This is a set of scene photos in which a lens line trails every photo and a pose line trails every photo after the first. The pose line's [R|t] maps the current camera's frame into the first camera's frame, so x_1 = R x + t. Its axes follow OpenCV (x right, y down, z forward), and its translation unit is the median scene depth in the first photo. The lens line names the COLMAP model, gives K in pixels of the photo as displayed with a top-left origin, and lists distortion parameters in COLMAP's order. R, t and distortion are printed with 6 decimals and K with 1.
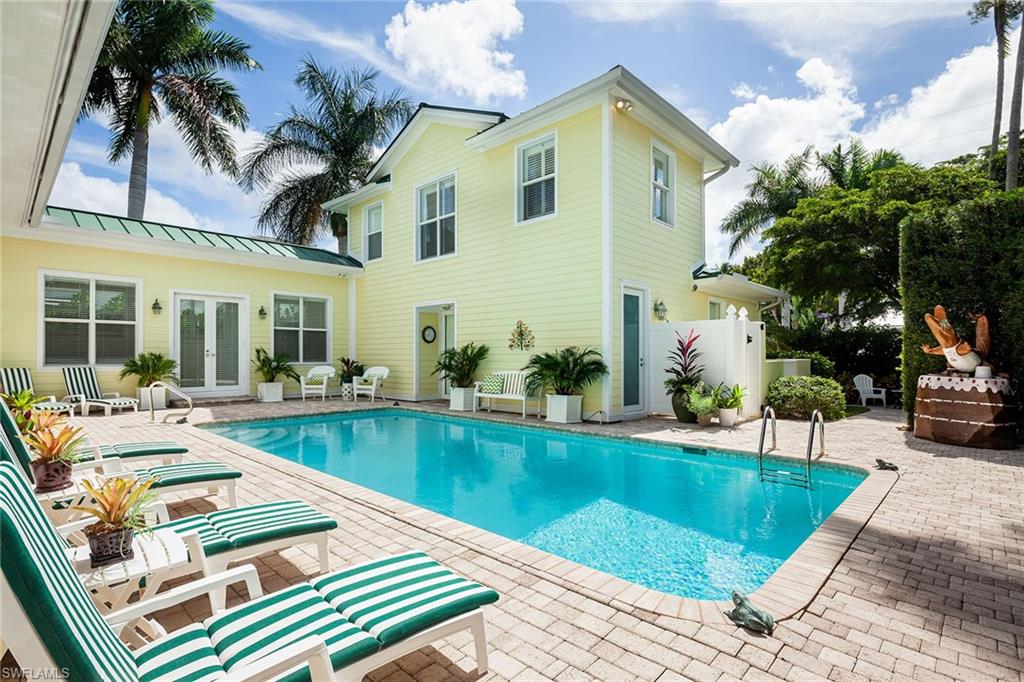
lens RADIAL K [[490.4, 0, 511.3], [0, 490.4, 354.2], [0, 0, 1]] dist [0.002700, 0.000469]
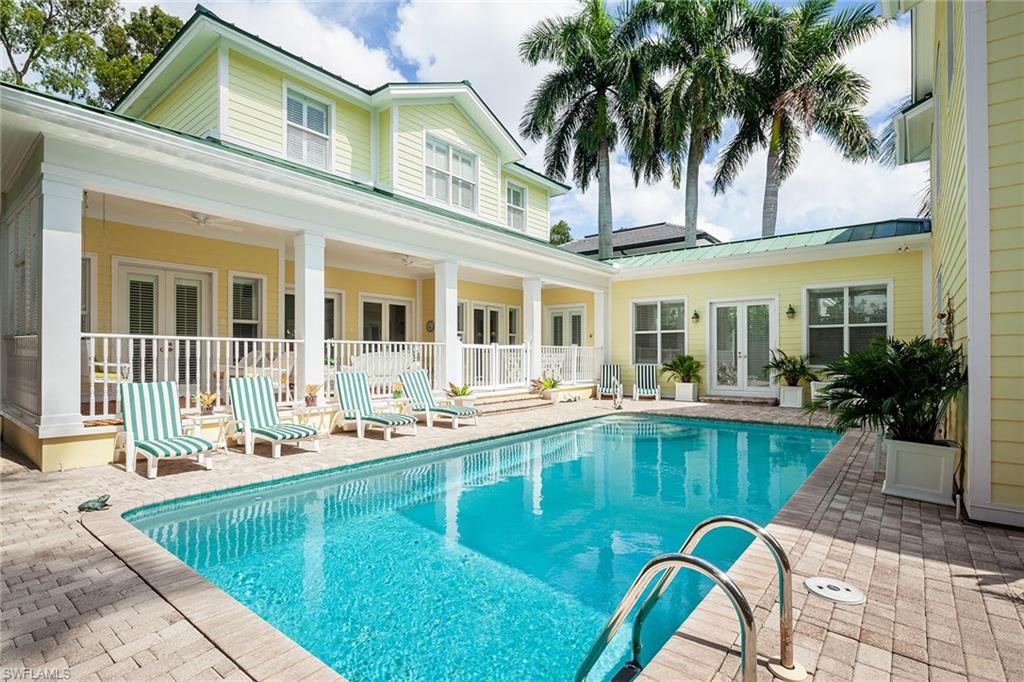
lens RADIAL K [[497.7, 0, 511.1], [0, 497.7, 352.1], [0, 0, 1]] dist [-0.002195, -0.000609]
pose [[0.080976, -0.007298, -0.996689, 0.420133], [0.000135, 0.999973, -0.007311, -0.000264], [0.996716, 0.000457, 0.080975, 0.410799]]
